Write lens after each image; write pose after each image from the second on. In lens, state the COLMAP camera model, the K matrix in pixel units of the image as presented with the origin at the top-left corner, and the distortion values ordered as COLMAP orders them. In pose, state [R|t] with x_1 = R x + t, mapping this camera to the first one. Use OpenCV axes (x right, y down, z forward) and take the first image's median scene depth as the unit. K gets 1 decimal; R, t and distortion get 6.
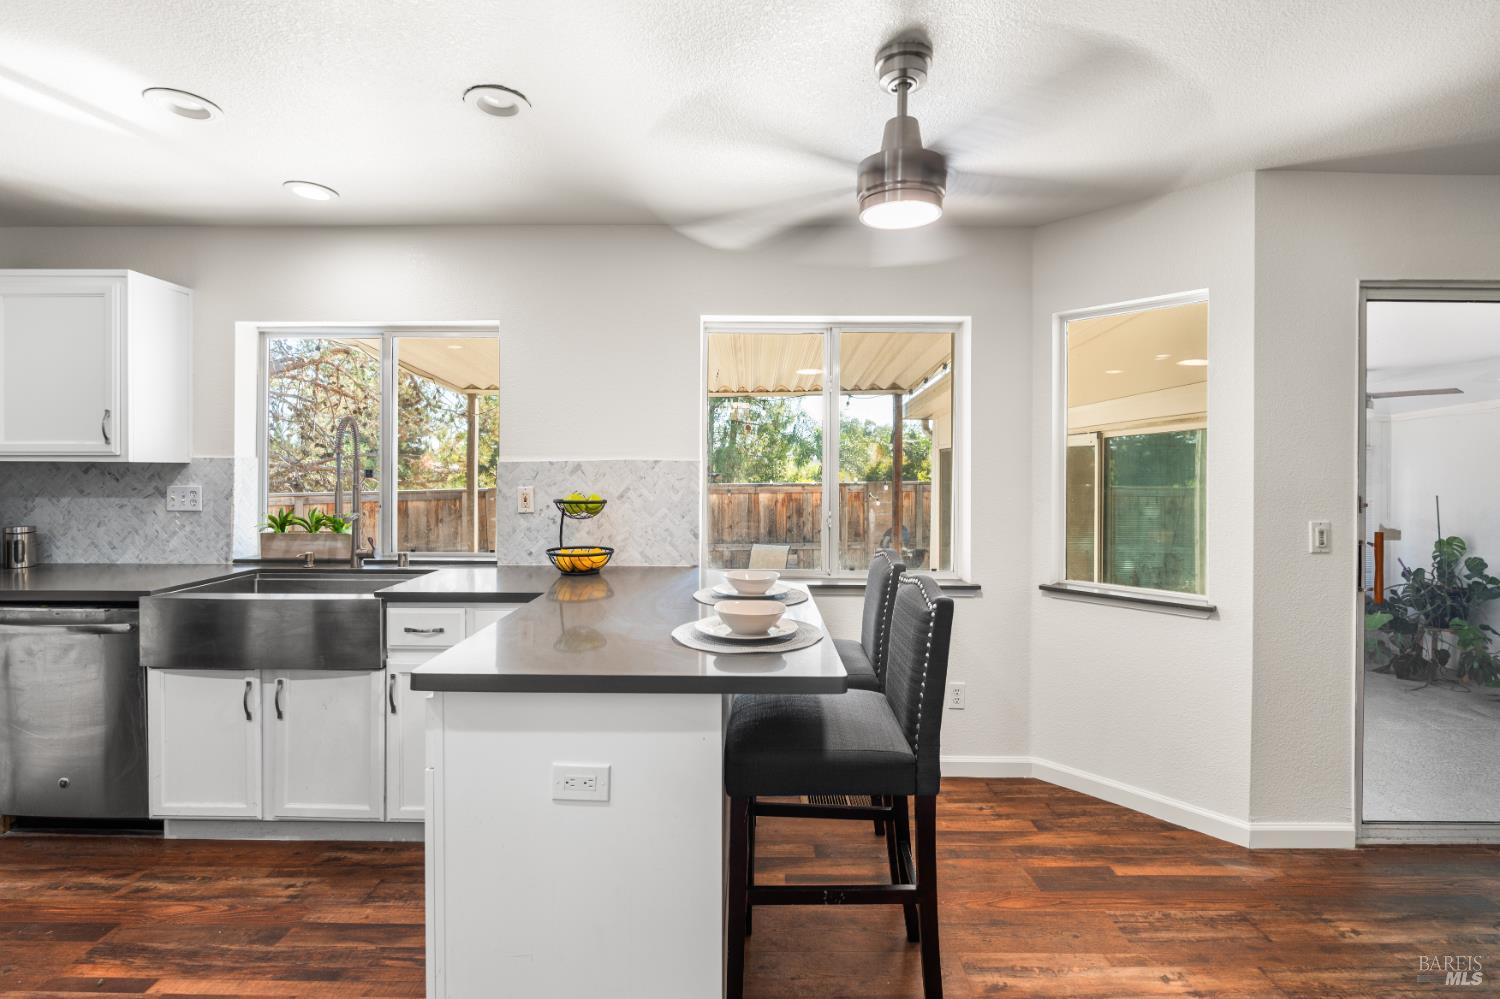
lens RADIAL K [[675.5, 0, 750.7], [0, 675.5, 469.2], [0, 0, 1]] dist [-0.000676, 0.000436]
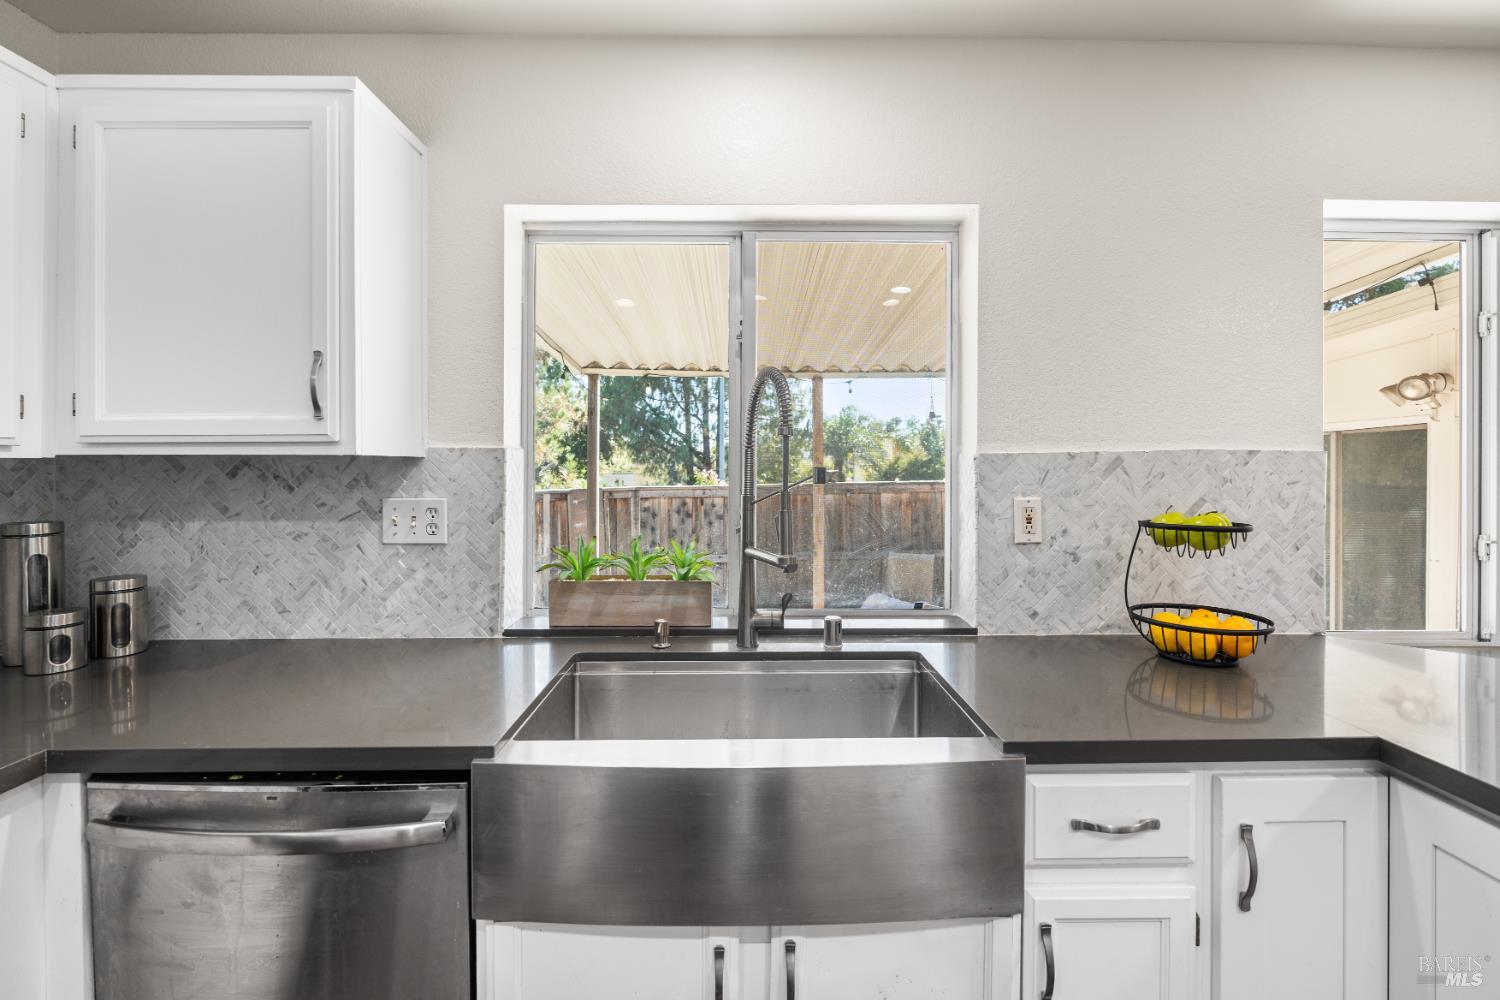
lens RADIAL K [[675.5, 0, 758.8], [0, 675.5, 463.8], [0, 0, 1]] dist [-0.000676, 0.000436]
pose [[0.999522, -0.003968, 0.030648, -0.590496], [0.004043, 0.999989, -0.002384, -0.001721], [-0.030638, 0.002507, 0.999527, 0.449070]]
